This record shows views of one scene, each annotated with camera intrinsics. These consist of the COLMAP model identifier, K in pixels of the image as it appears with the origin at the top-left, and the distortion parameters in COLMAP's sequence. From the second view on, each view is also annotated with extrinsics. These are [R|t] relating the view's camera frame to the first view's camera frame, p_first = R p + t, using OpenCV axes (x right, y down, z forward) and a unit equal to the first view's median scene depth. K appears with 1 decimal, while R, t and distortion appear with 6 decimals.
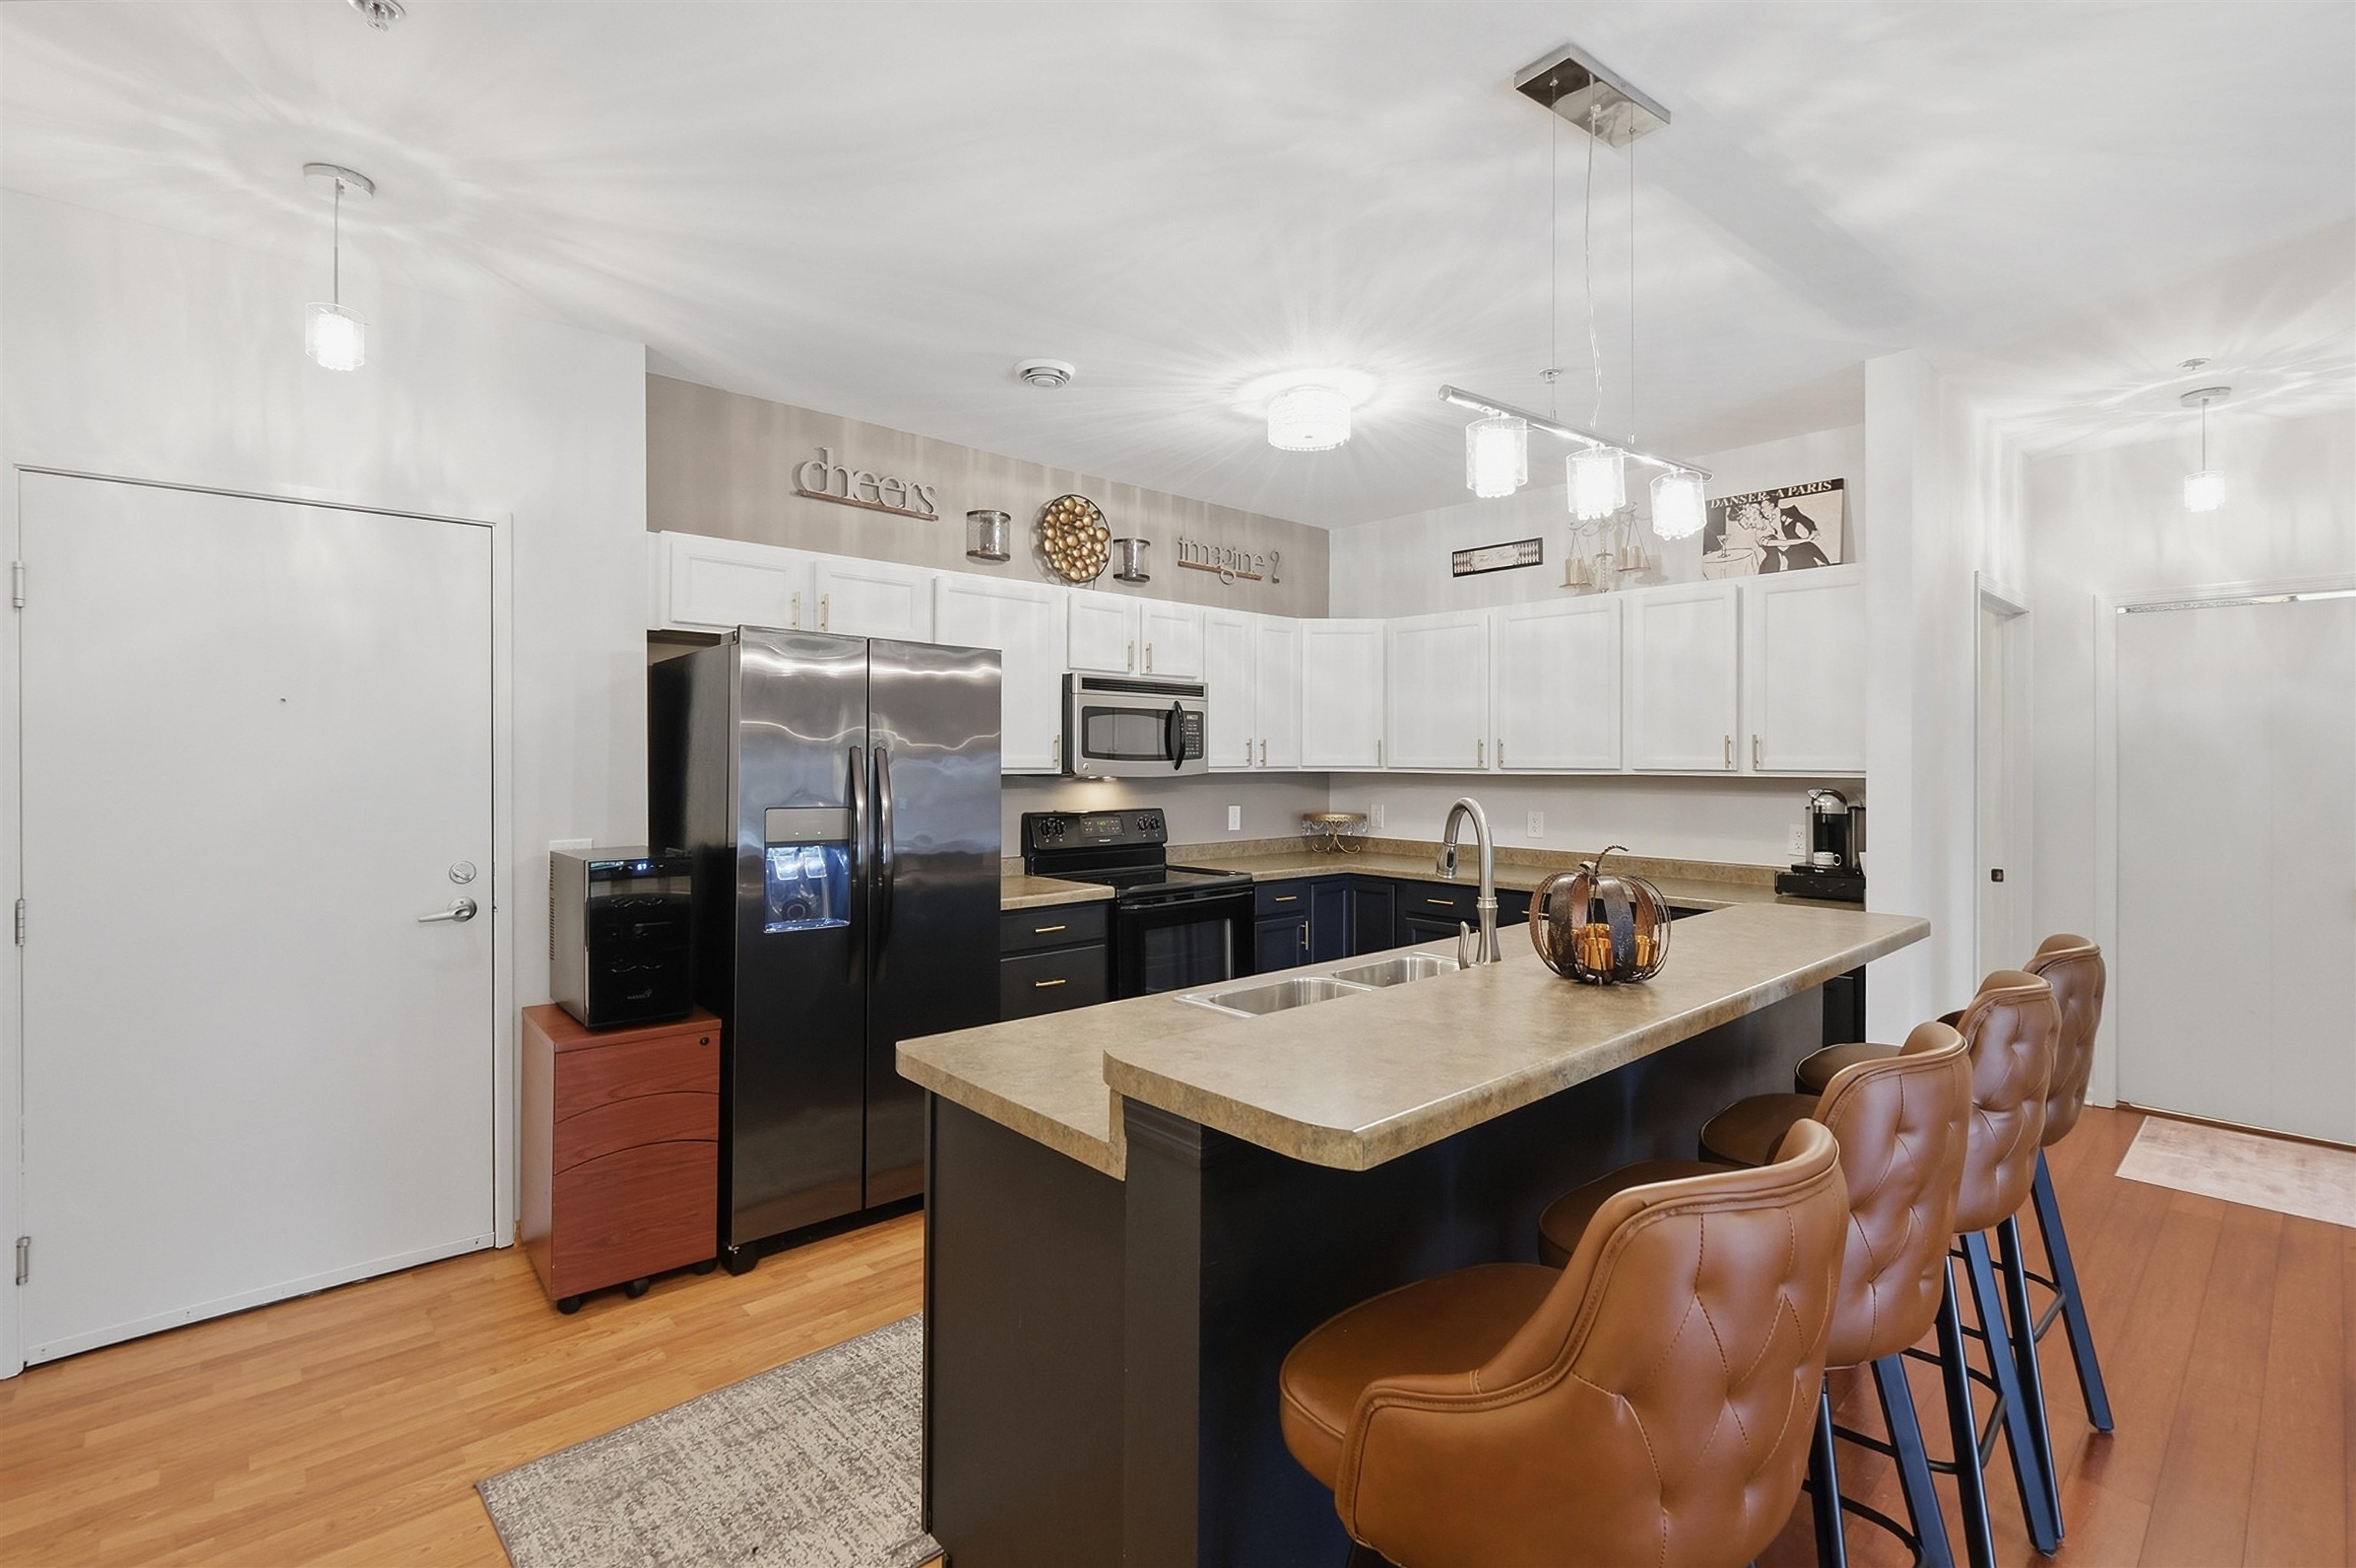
lens RADIAL K [[1054.9, 0, 1185.3], [0, 1054.9, 762.0], [0, 0, 1]] dist [-0.001921, 0.000176]
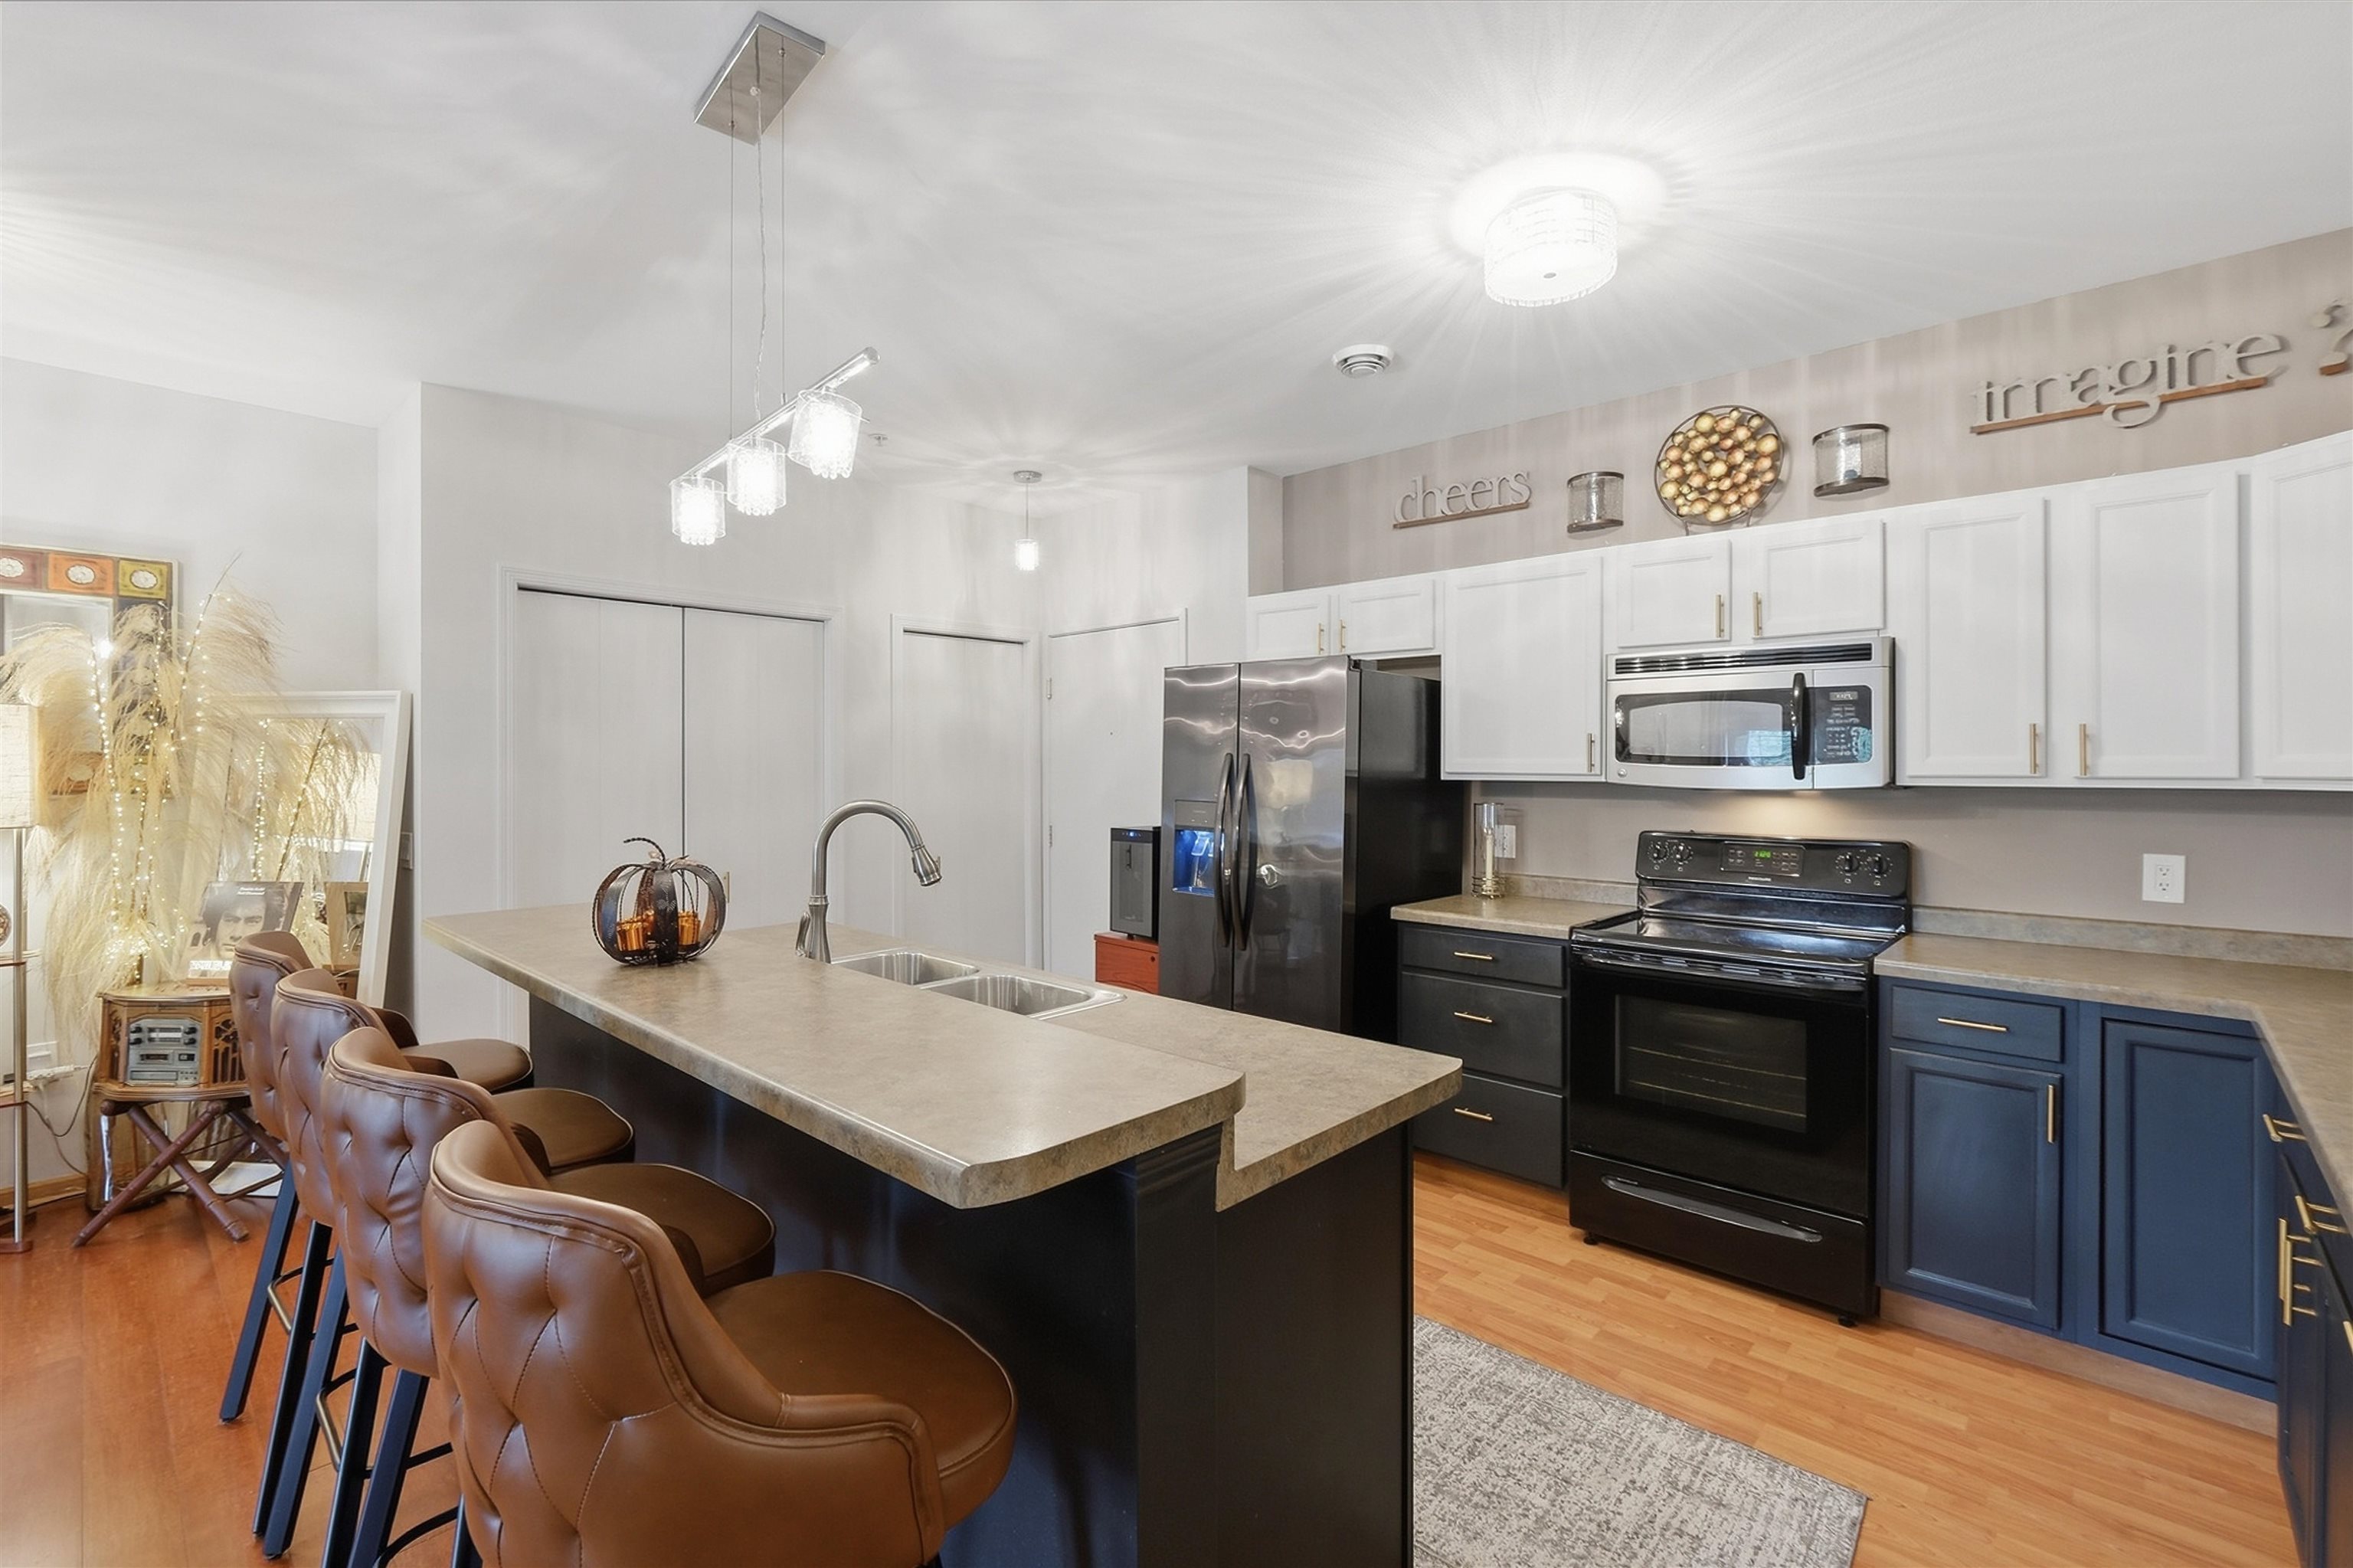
lens RADIAL K [[1022.0, 0, 1180.0], [0, 1022.0, 772.4], [0, 0, 1]] dist [-0.007531, -0.000483]
pose [[0.080715, 0.006141, -0.996718, 0.617514], [-0.002336, 0.999979, 0.005972, 0.000150], [0.996734, 0.001847, 0.080728, 0.602600]]
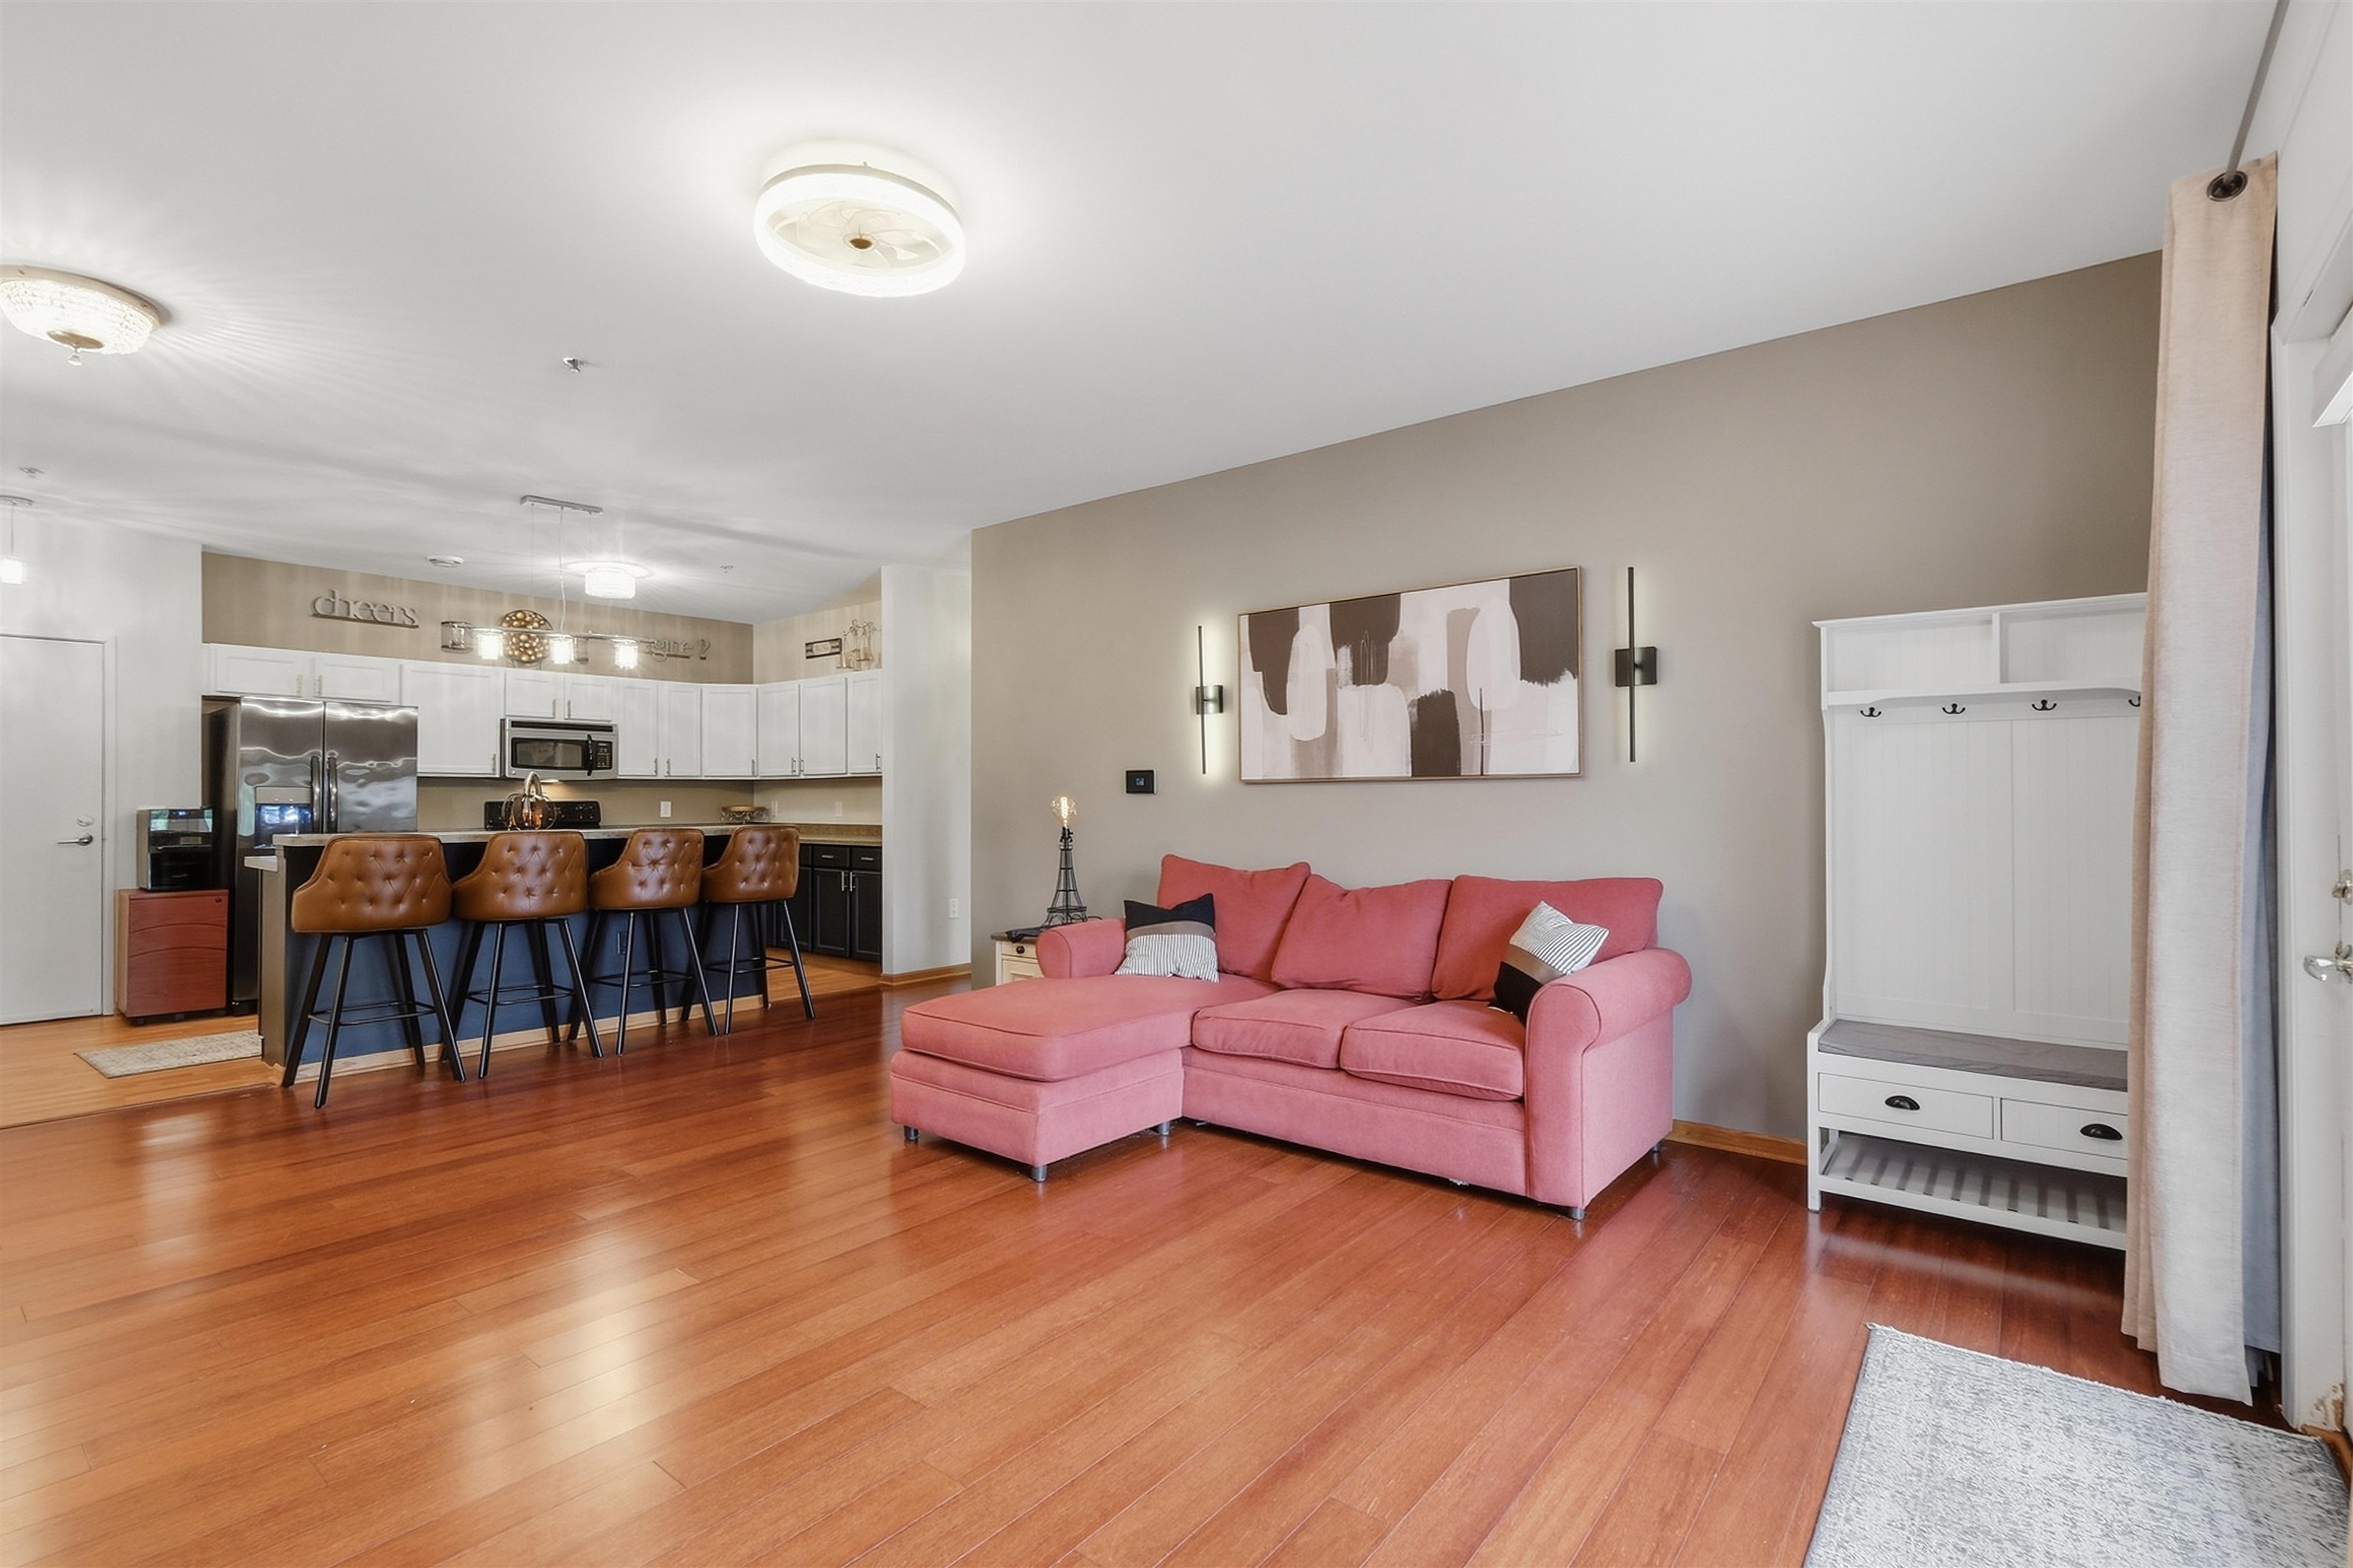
lens RADIAL K [[1074.0, 0, 1176.5], [0, 1074.0, 784.0], [0, 0, 1]] dist [0.000891, 0.000109]
pose [[0.987888, -0.004184, 0.155113, 0.683348], [0.006607, 0.999864, -0.015112, 0.055320], [-0.155028, 0.015954, 0.987781, -0.871967]]
